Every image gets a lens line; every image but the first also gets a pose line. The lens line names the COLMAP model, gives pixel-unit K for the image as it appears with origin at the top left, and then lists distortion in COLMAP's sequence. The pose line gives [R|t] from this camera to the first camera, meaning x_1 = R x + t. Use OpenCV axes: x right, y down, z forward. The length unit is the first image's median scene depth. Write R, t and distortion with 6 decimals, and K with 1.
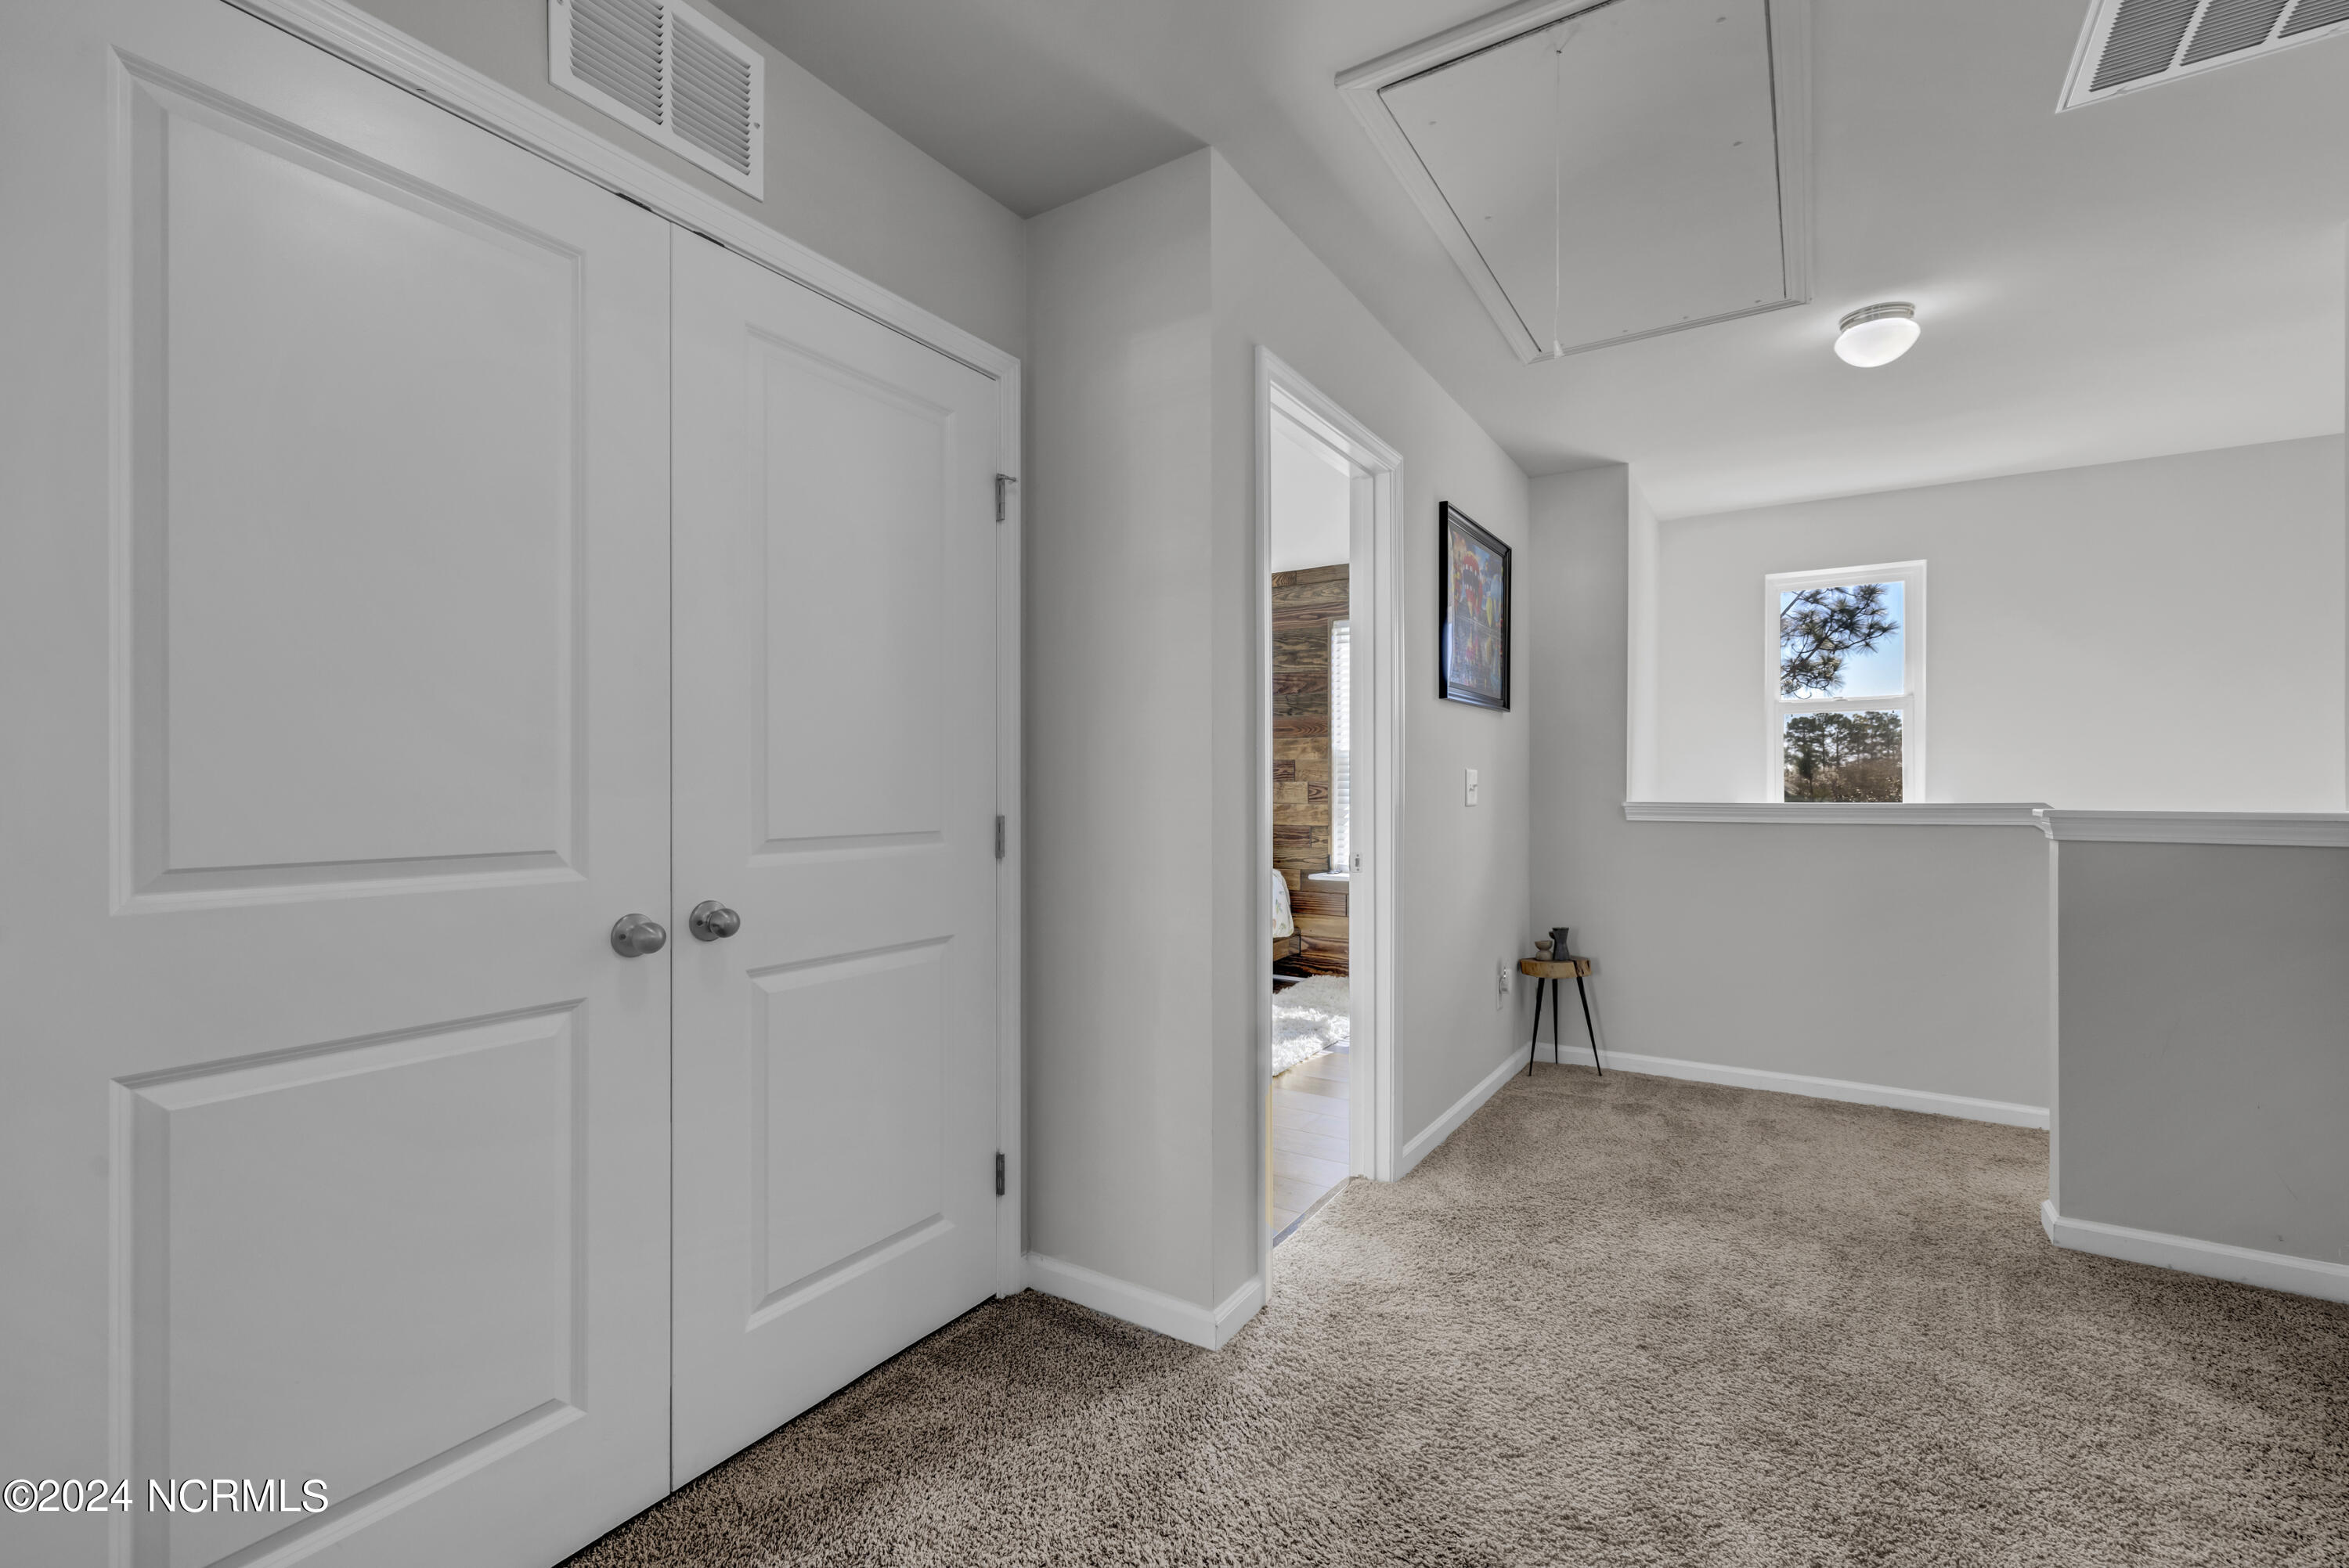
lens RADIAL K [[995.2, 0, 1159.3], [0, 995.2, 784.5], [0, 0, 1]] dist [-0.000987, -0.001056]
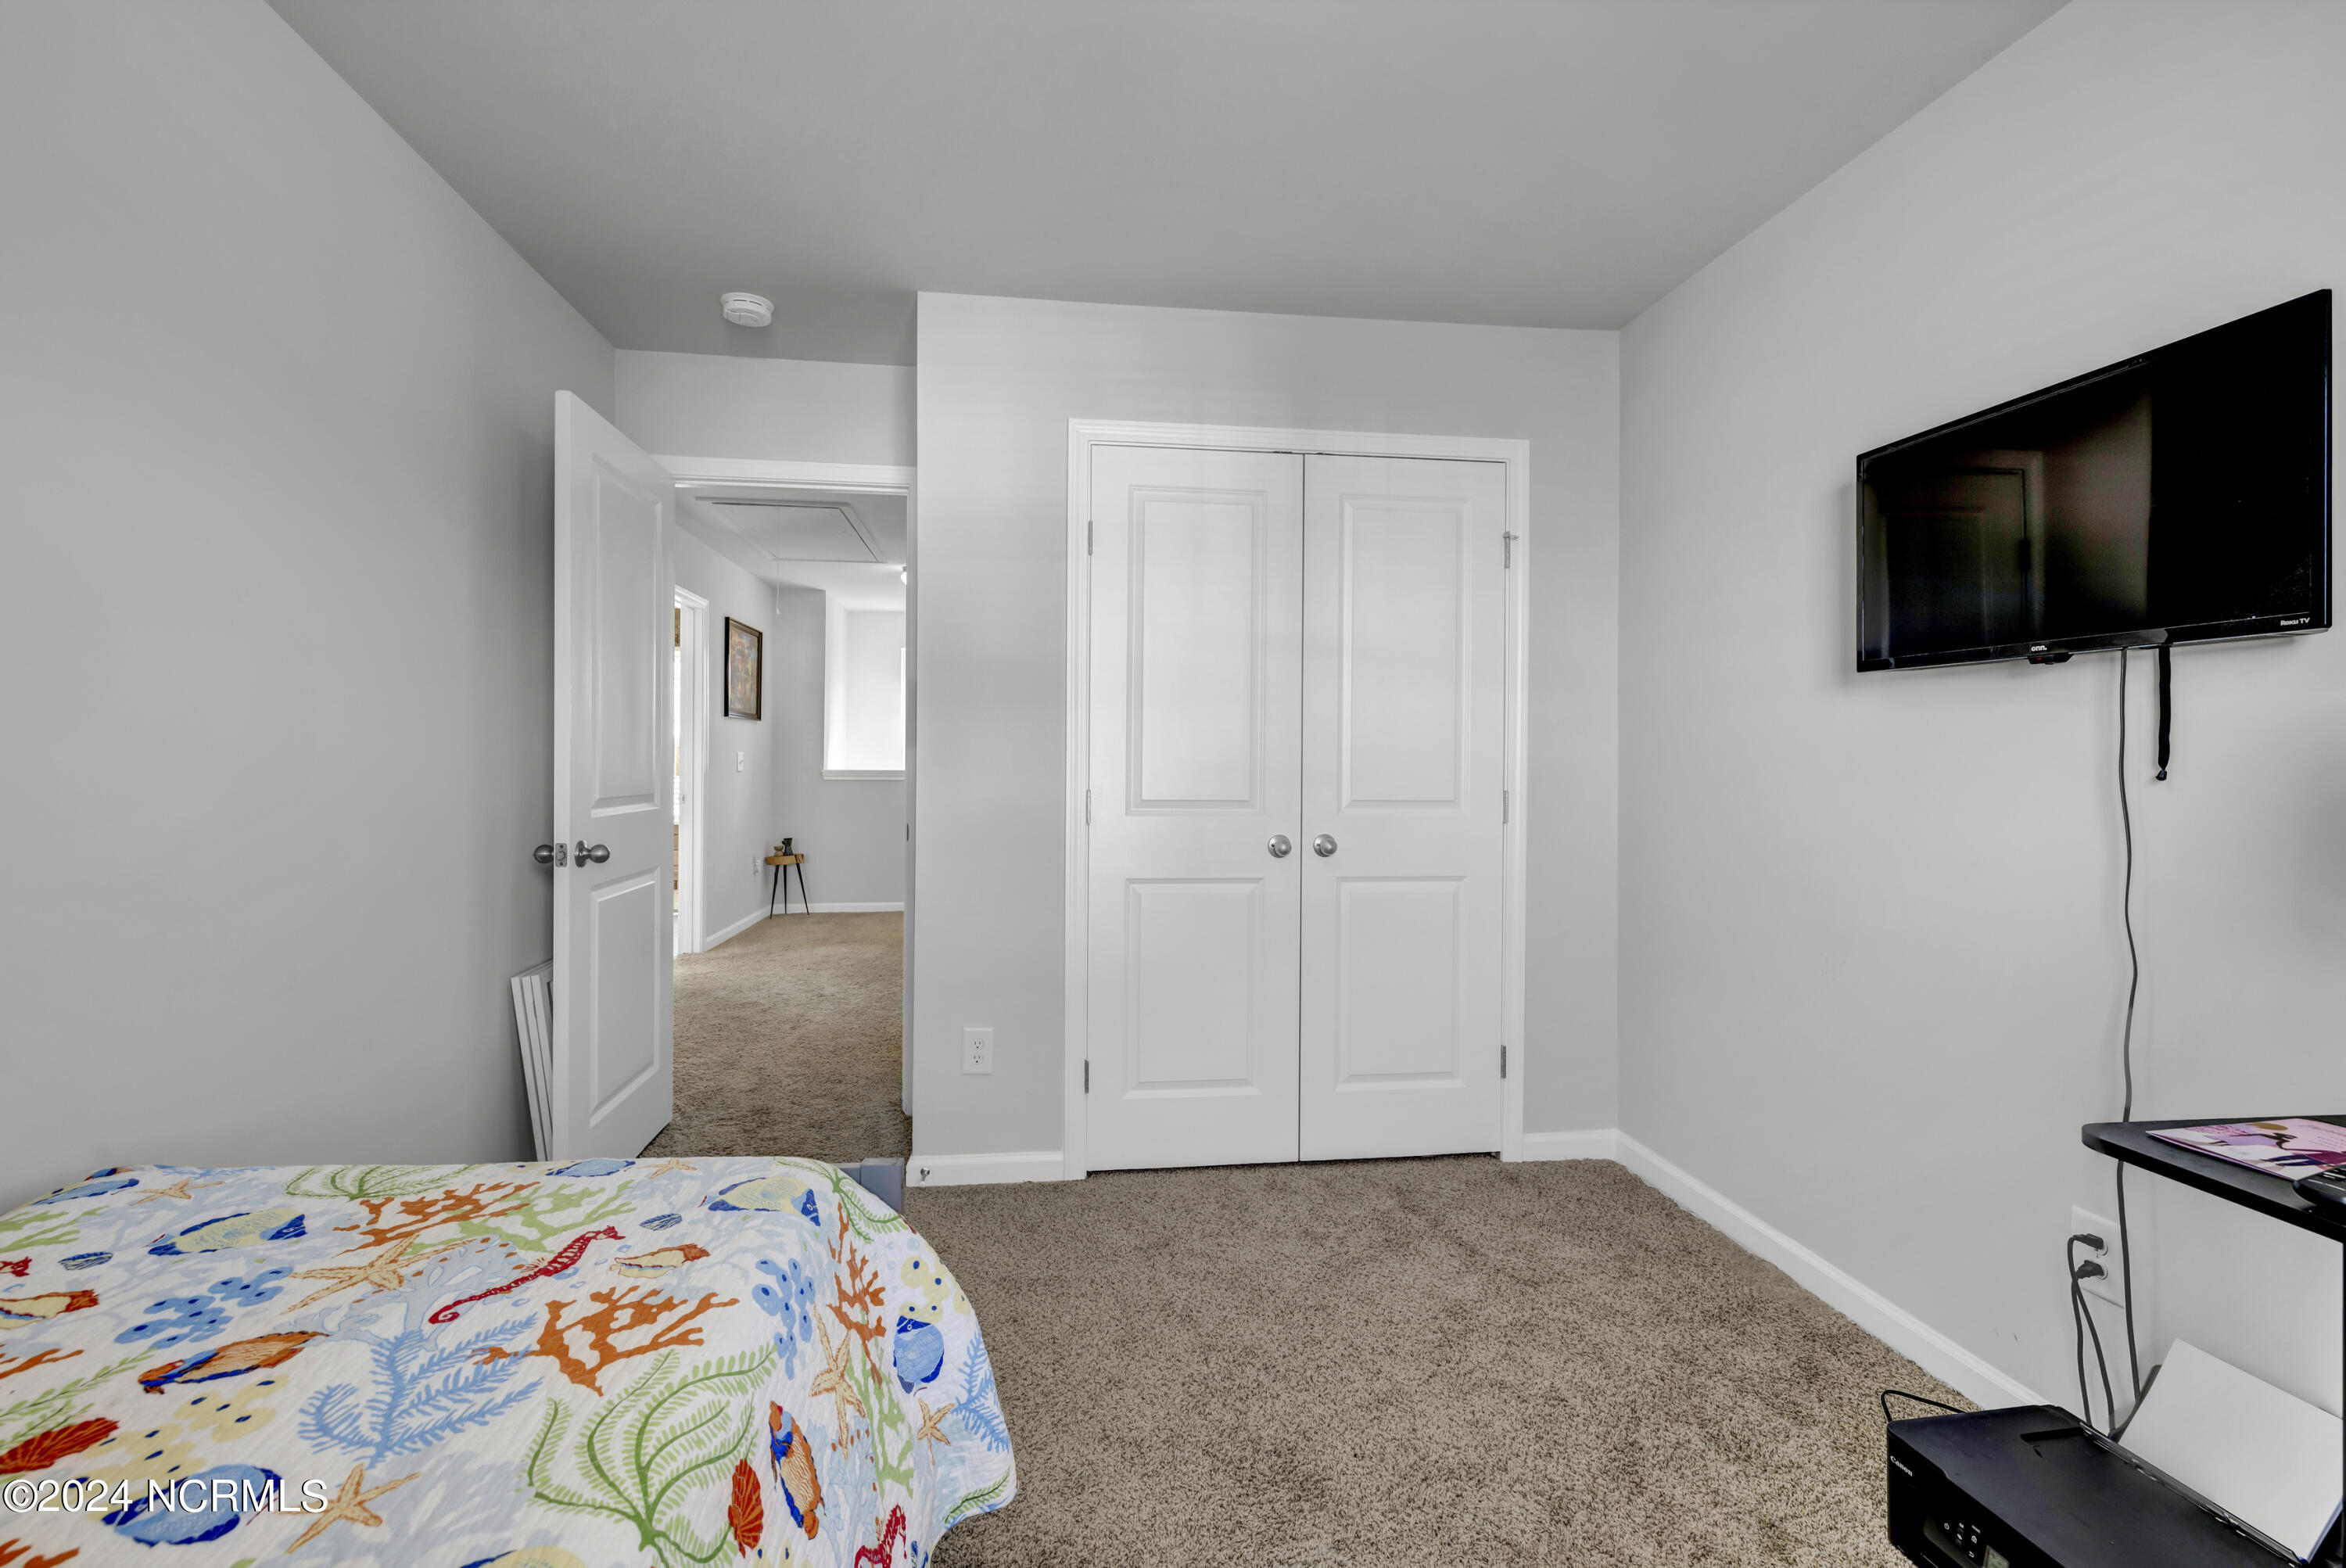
lens RADIAL K [[994.1, 0, 1152.8], [0, 994.1, 770.4], [0, 0, 1]] dist [-0.000987, -0.001056]
pose [[0.754457, 0.003264, 0.656341, -0.309262], [-0.008111, 0.999958, 0.004350, 0.004737], [-0.656299, -0.008605, 0.754452, -0.869340]]
